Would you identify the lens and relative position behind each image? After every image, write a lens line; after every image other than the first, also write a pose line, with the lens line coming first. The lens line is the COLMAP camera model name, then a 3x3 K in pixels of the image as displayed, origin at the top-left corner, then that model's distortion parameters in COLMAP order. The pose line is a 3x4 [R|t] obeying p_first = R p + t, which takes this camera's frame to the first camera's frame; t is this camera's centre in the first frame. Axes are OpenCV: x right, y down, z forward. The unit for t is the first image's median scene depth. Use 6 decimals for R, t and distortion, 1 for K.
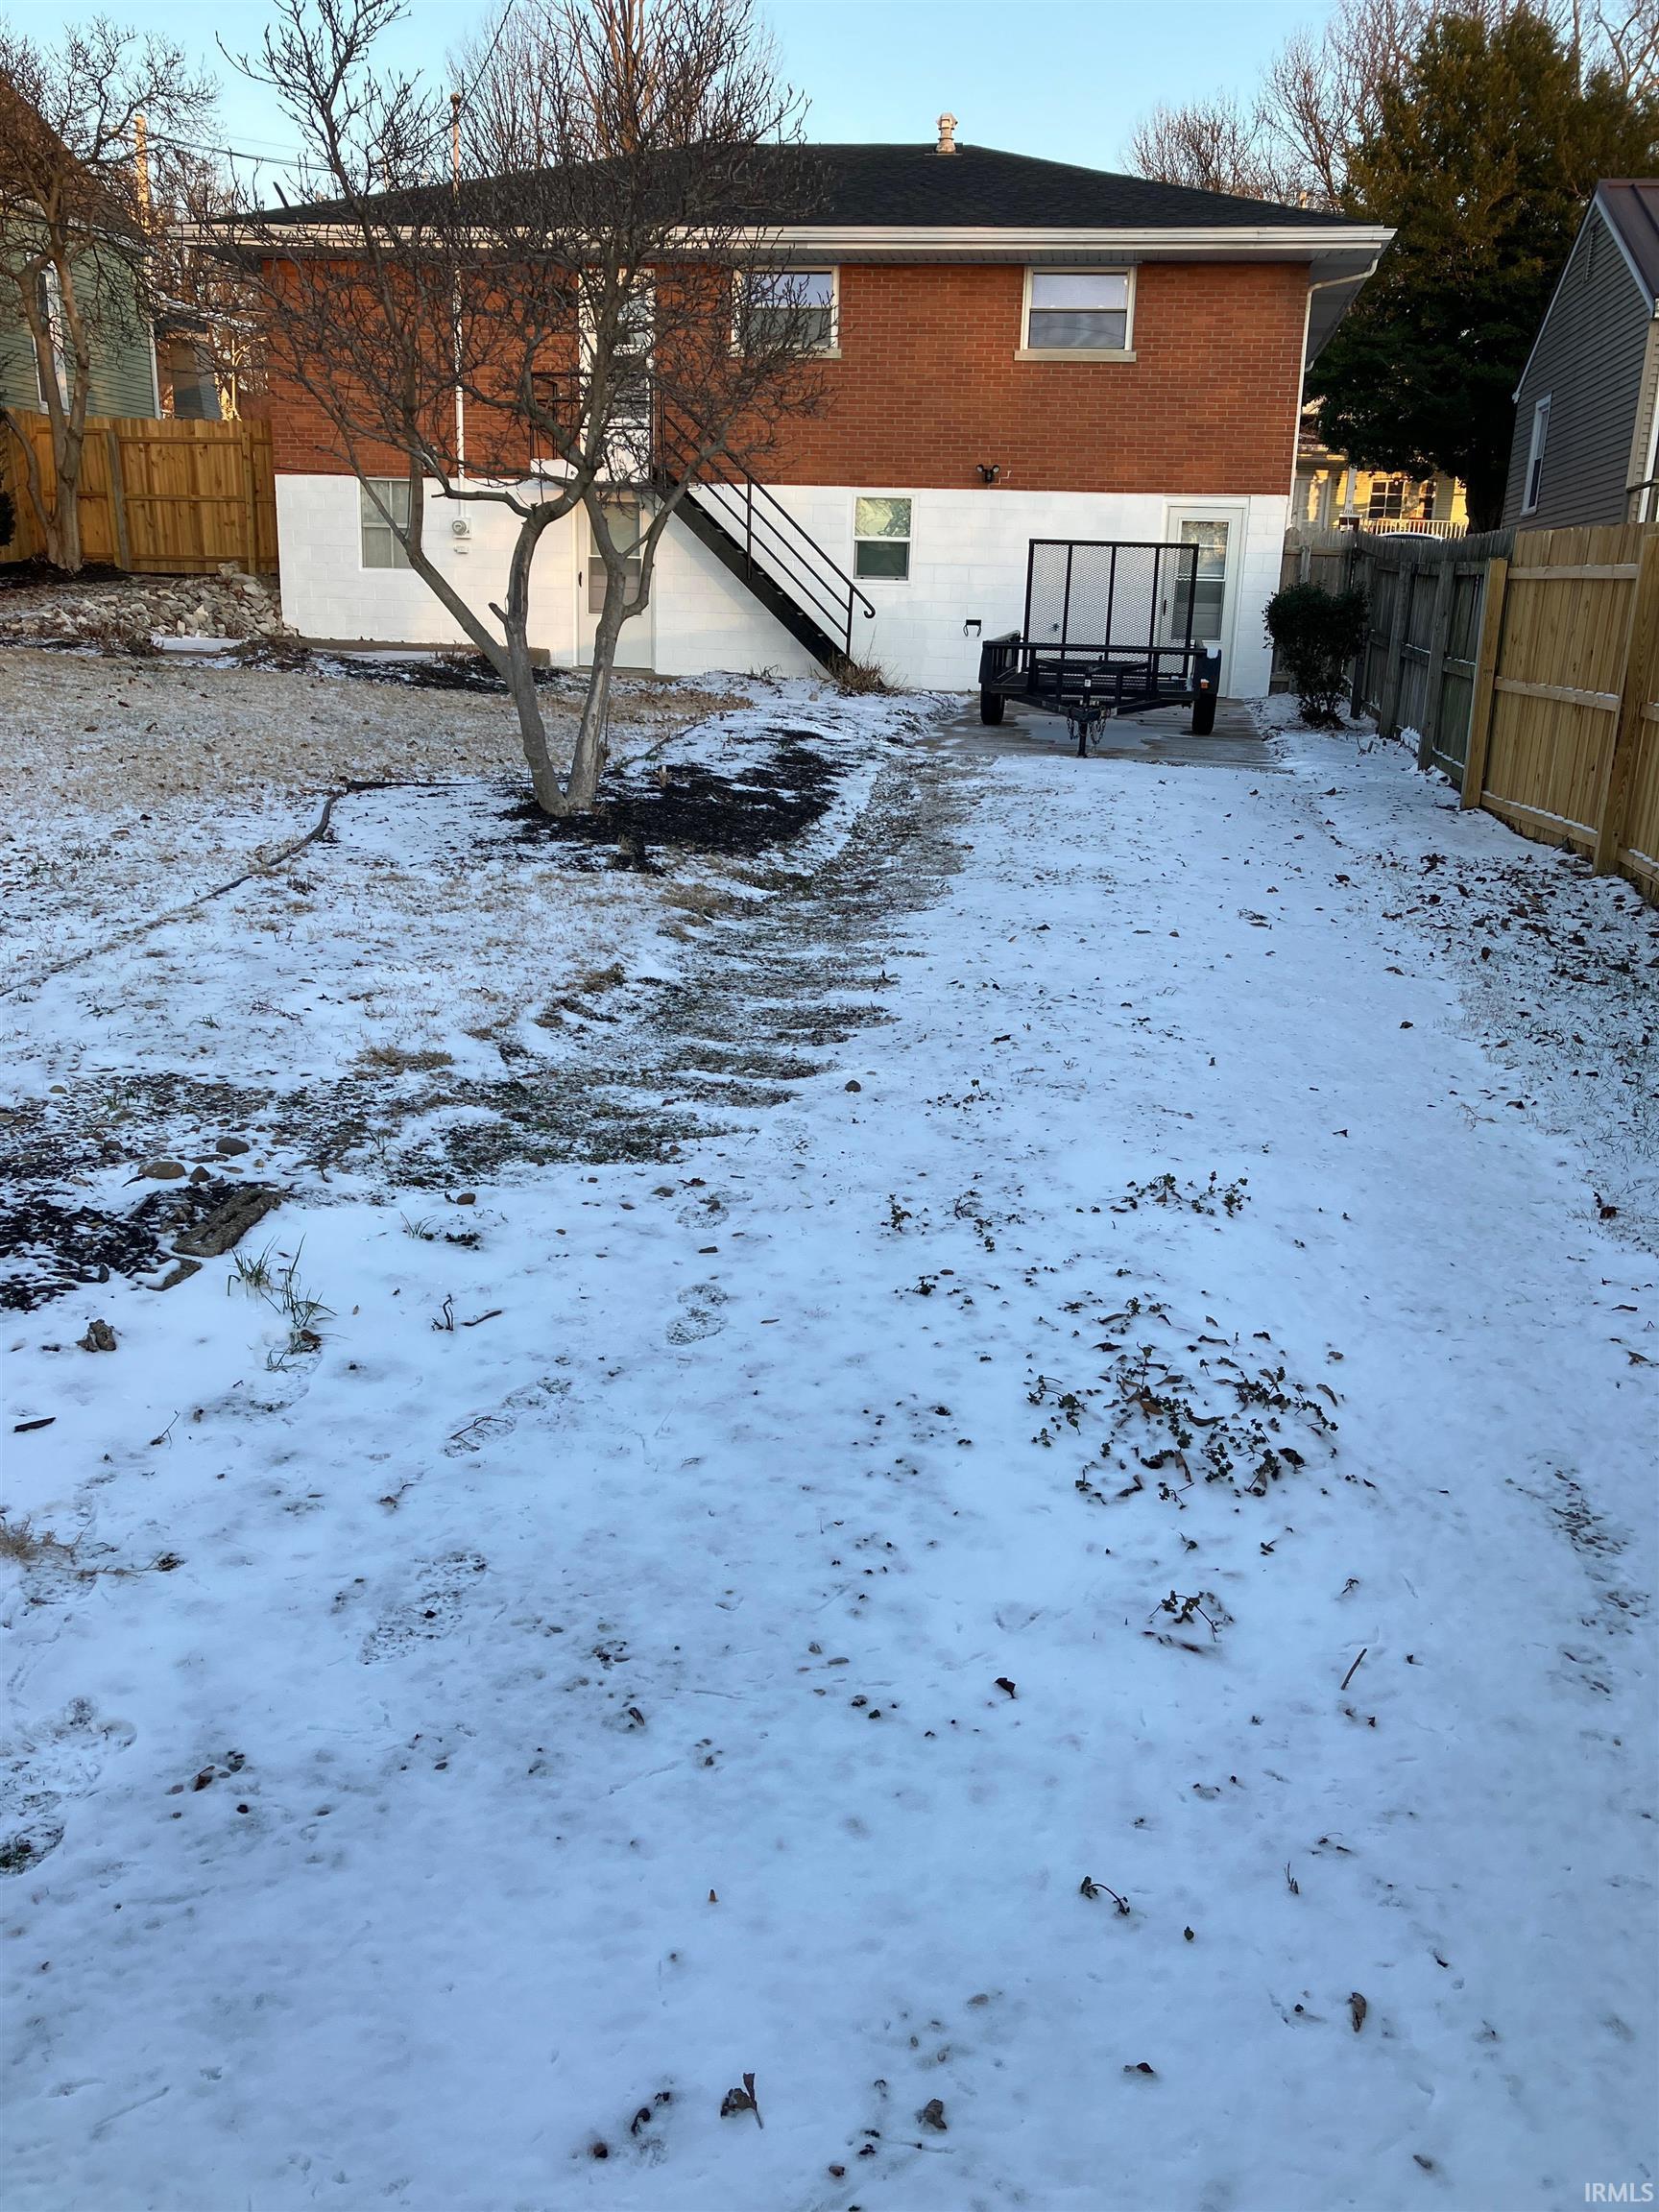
lens RADIAL K [[1806.1, 0, 831.2], [0, 1806.1, 1106.6], [0, 0, 1]] dist [0.004404, -0.007762]
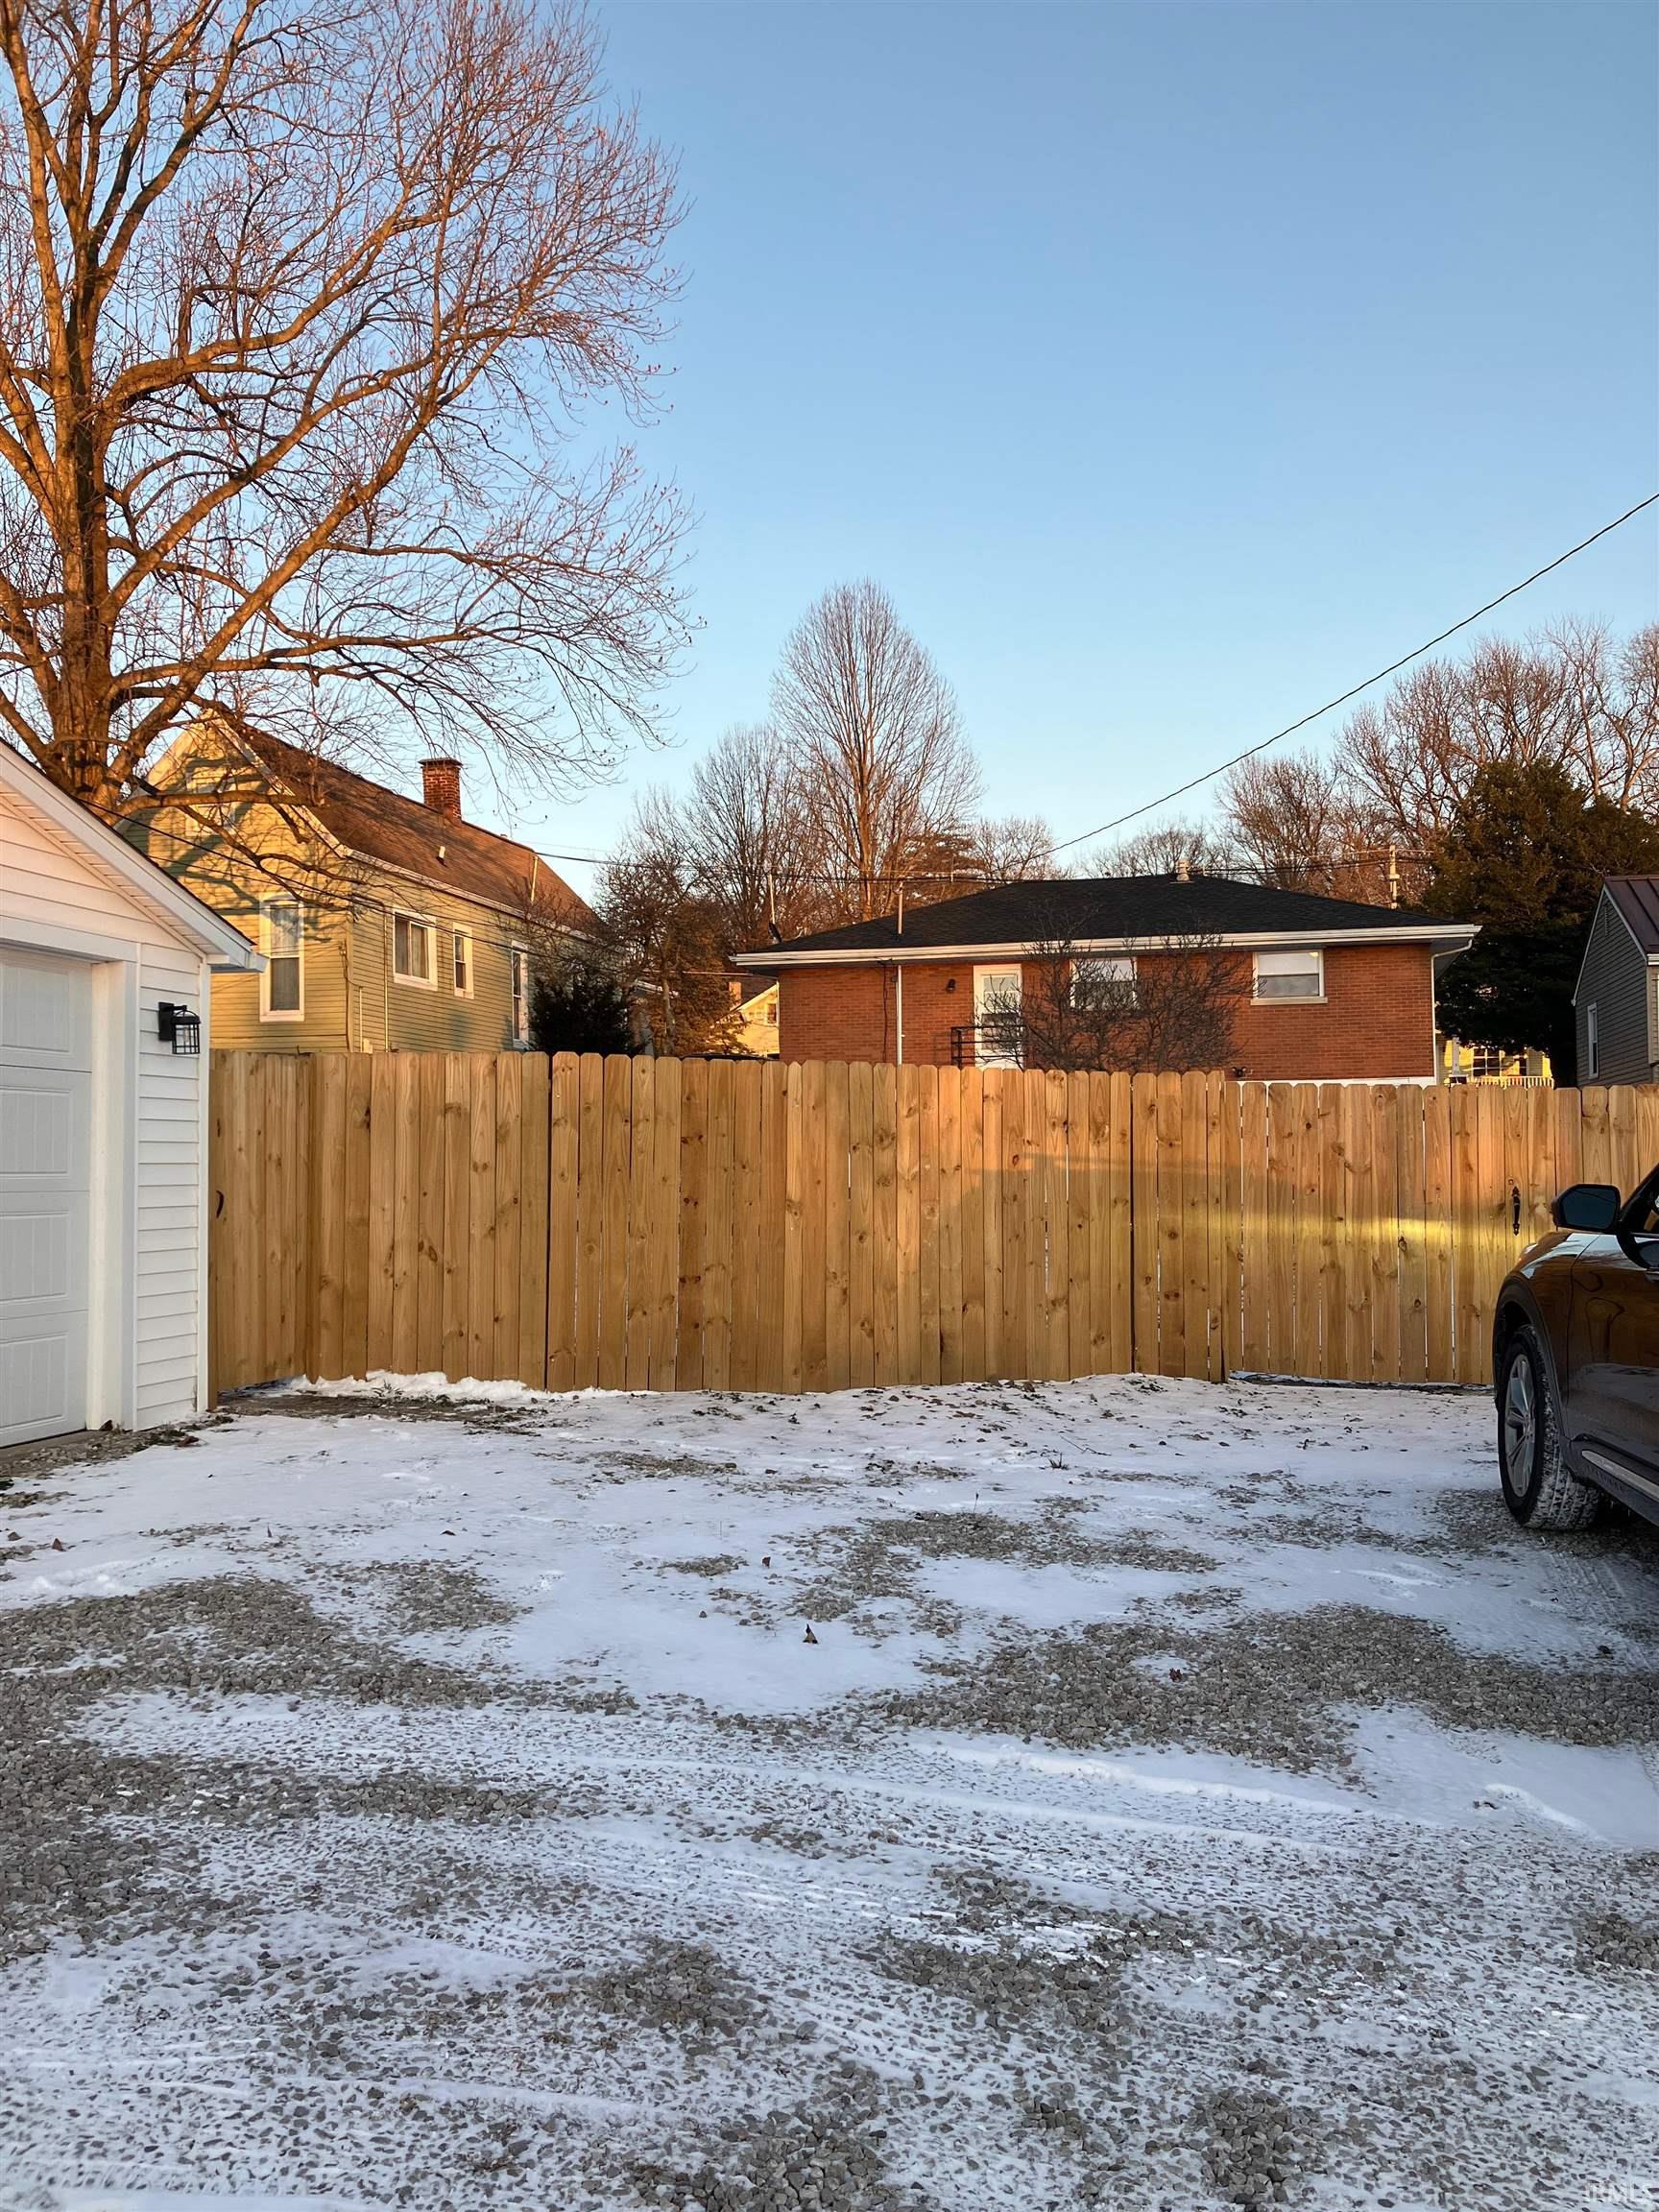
lens RADIAL K [[1806.1, 0, 822.6], [0, 1806.1, 1105.0], [0, 0, 1]] dist [0.004404, -0.007762]
pose [[0.996883, -0.043402, -0.065889, -0.060073], [0.021355, 0.952357, -0.304238, 0.052979], [0.075954, 0.301882, 0.950315, -0.182837]]
